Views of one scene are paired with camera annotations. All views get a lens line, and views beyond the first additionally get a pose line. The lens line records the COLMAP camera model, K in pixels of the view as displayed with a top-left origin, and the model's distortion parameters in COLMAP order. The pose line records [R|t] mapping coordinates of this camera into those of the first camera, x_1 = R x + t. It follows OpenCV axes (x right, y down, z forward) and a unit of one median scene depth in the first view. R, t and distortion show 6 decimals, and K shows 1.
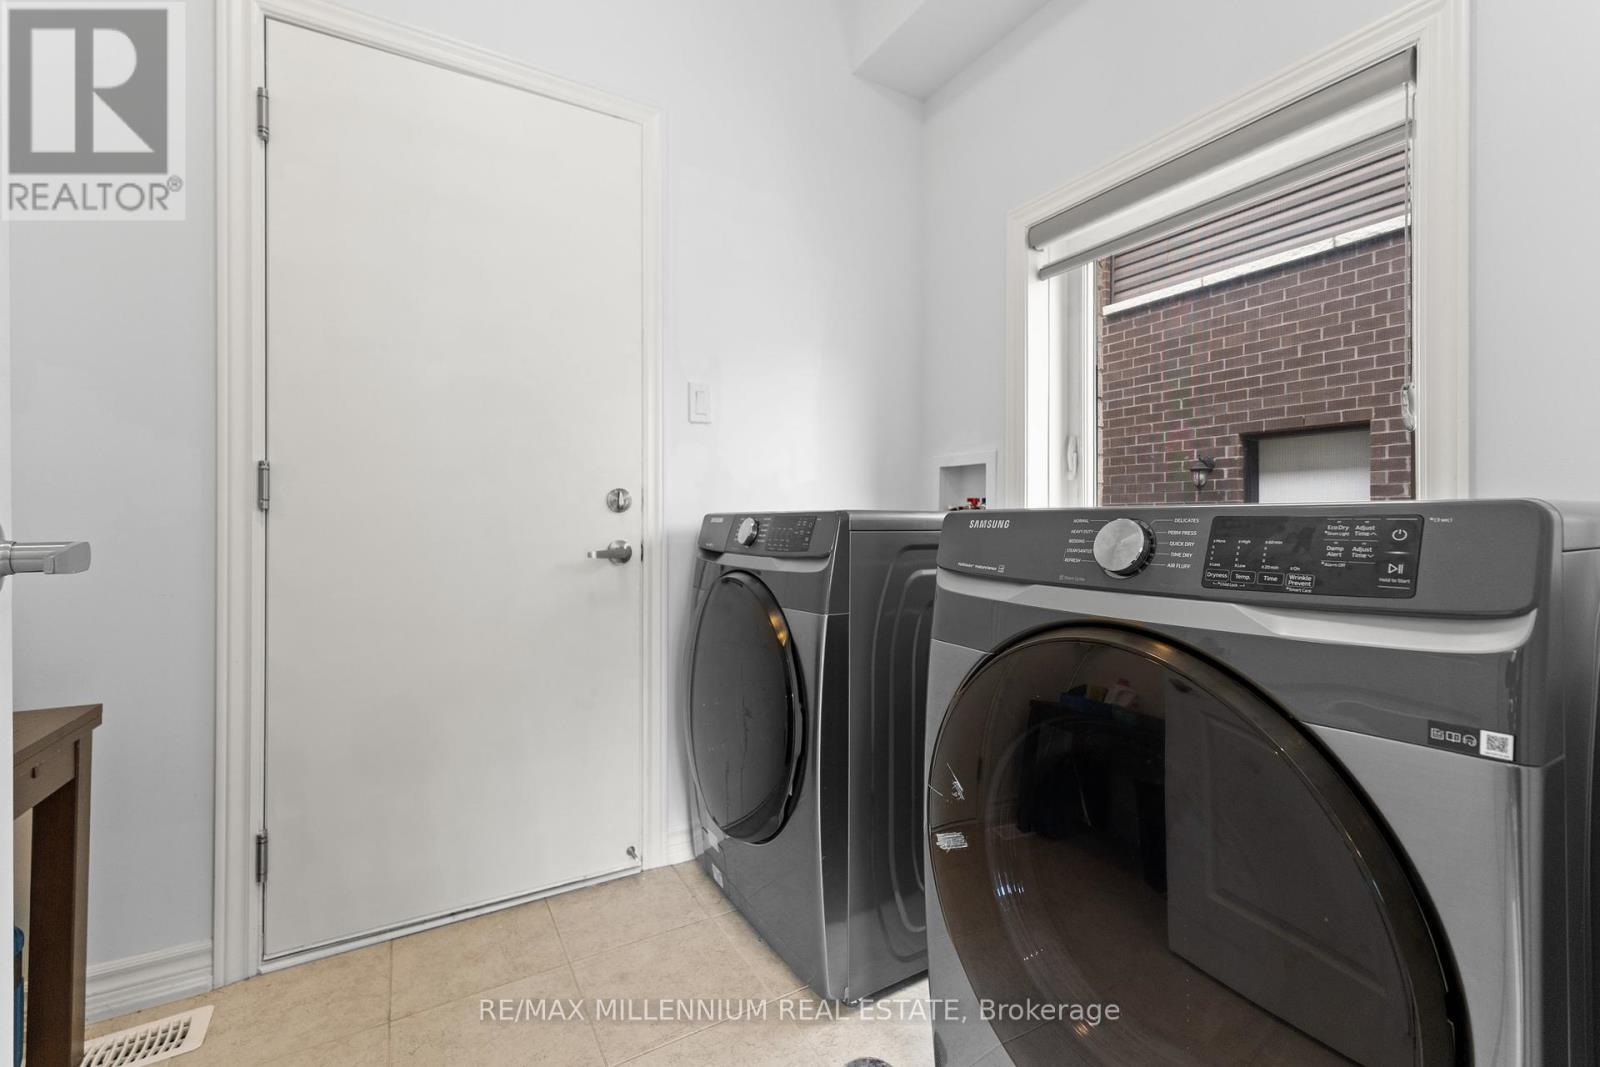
lens RADIAL K [[688.1, 0, 810.2], [0, 688.1, 515.9], [0, 0, 1]] dist [0.000524, 0.000030]
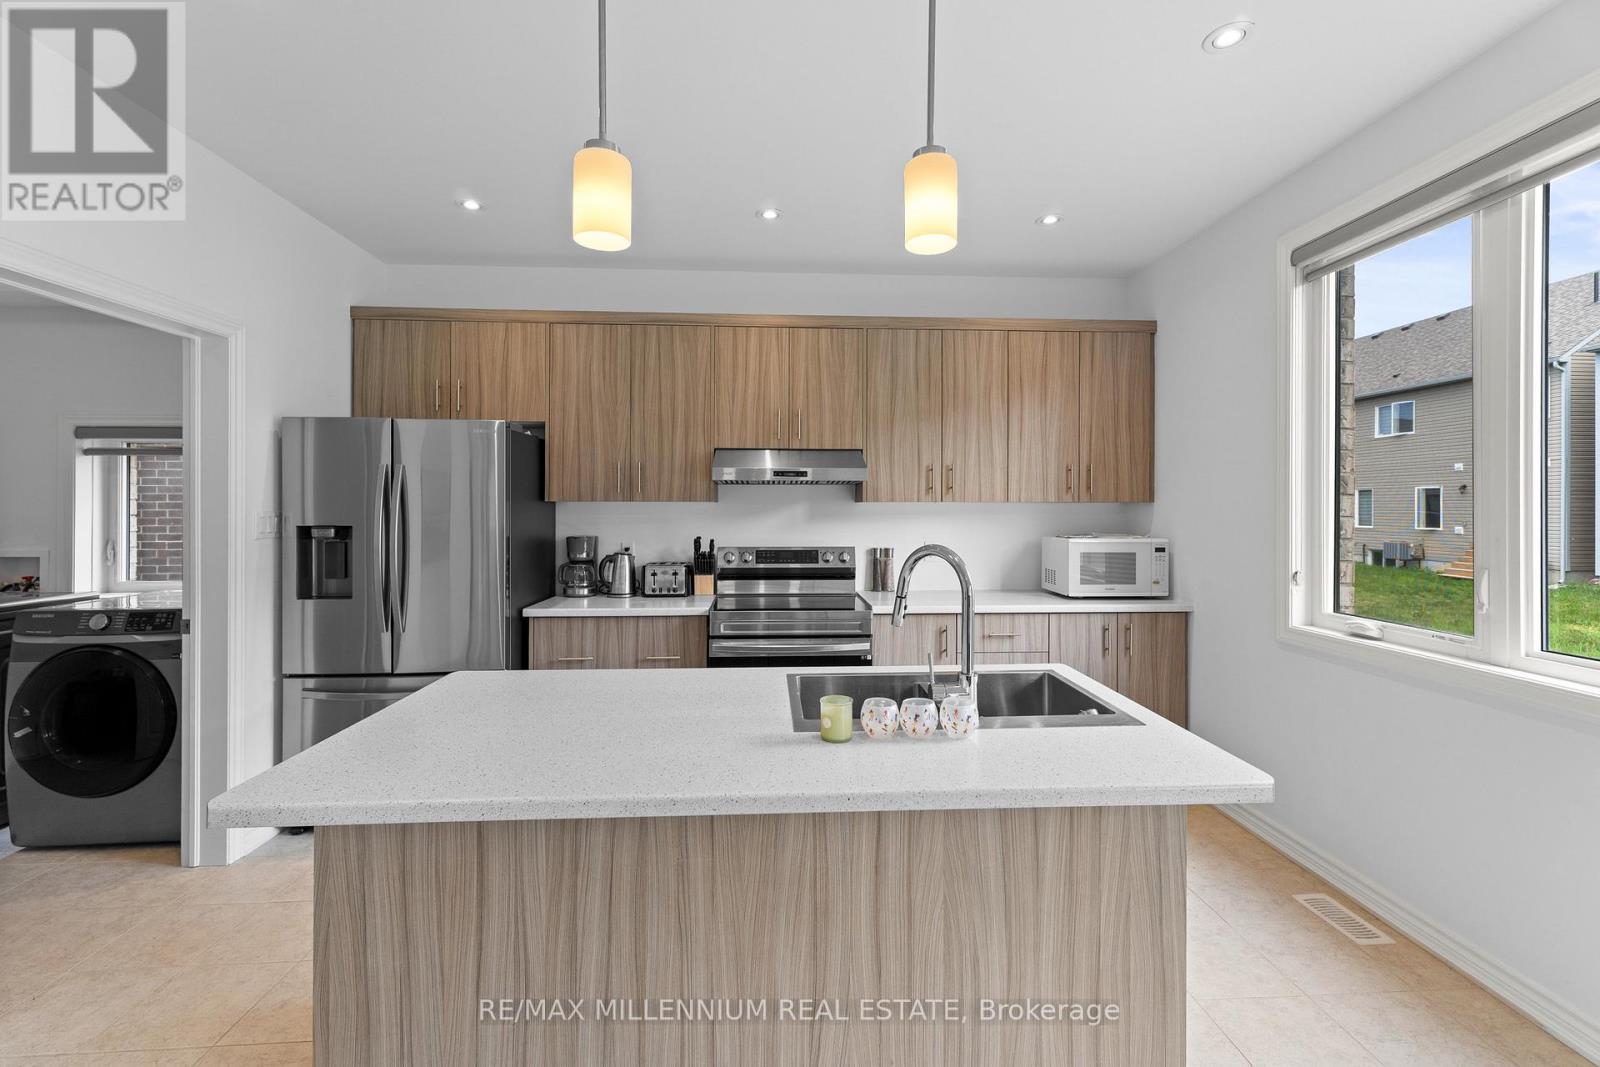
lens RADIAL K [[663.0, 0, 802.9], [0, 663.0, 510.6], [0, 0, 1]] dist [0.000824, -0.000024]
pose [[0.446748, 0.000399, 0.894660, -0.688303], [-0.006768, 0.999973, 0.002934, -0.397723], [-0.894634, -0.007366, 0.446738, -2.638881]]
